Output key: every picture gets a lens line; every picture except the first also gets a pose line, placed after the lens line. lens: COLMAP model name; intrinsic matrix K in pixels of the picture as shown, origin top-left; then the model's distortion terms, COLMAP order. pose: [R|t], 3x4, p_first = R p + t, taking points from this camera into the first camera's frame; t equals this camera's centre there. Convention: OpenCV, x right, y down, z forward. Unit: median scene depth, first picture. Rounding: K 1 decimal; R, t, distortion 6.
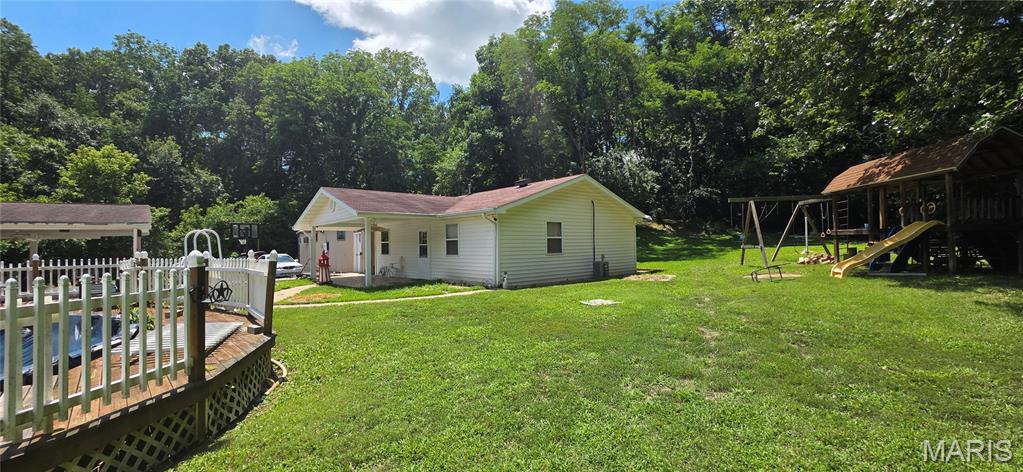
lens RADIAL K [[409.1, 0, 515.4], [0, 409.1, 236.6], [0, 0, 1]] dist [0.001321, 0.000165]
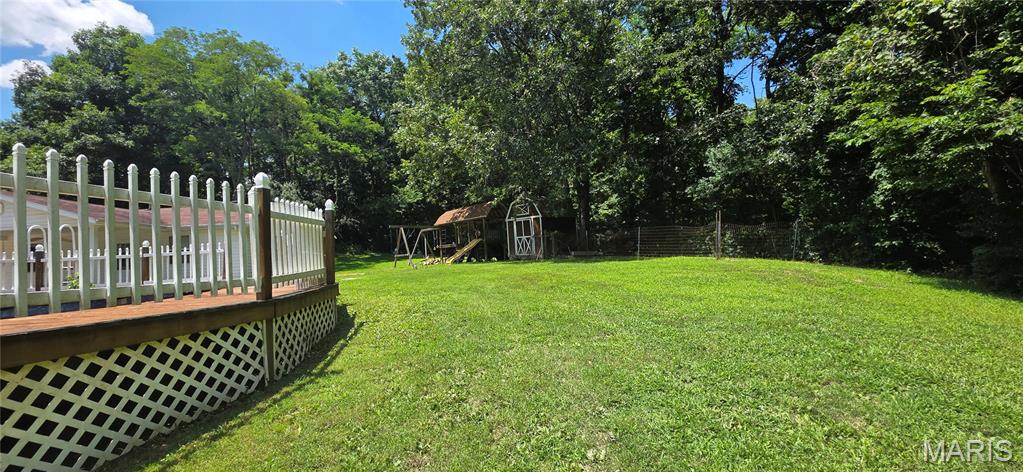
lens RADIAL K [[409.1, 0, 511.0], [0, 409.1, 236.5], [0, 0, 1]] dist [0.001321, 0.000165]
pose [[0.619347, 0.028110, 0.784614, -0.251485], [0.032041, 0.997621, -0.061034, 0.035955], [-0.784463, 0.062940, 0.616973, -0.206049]]
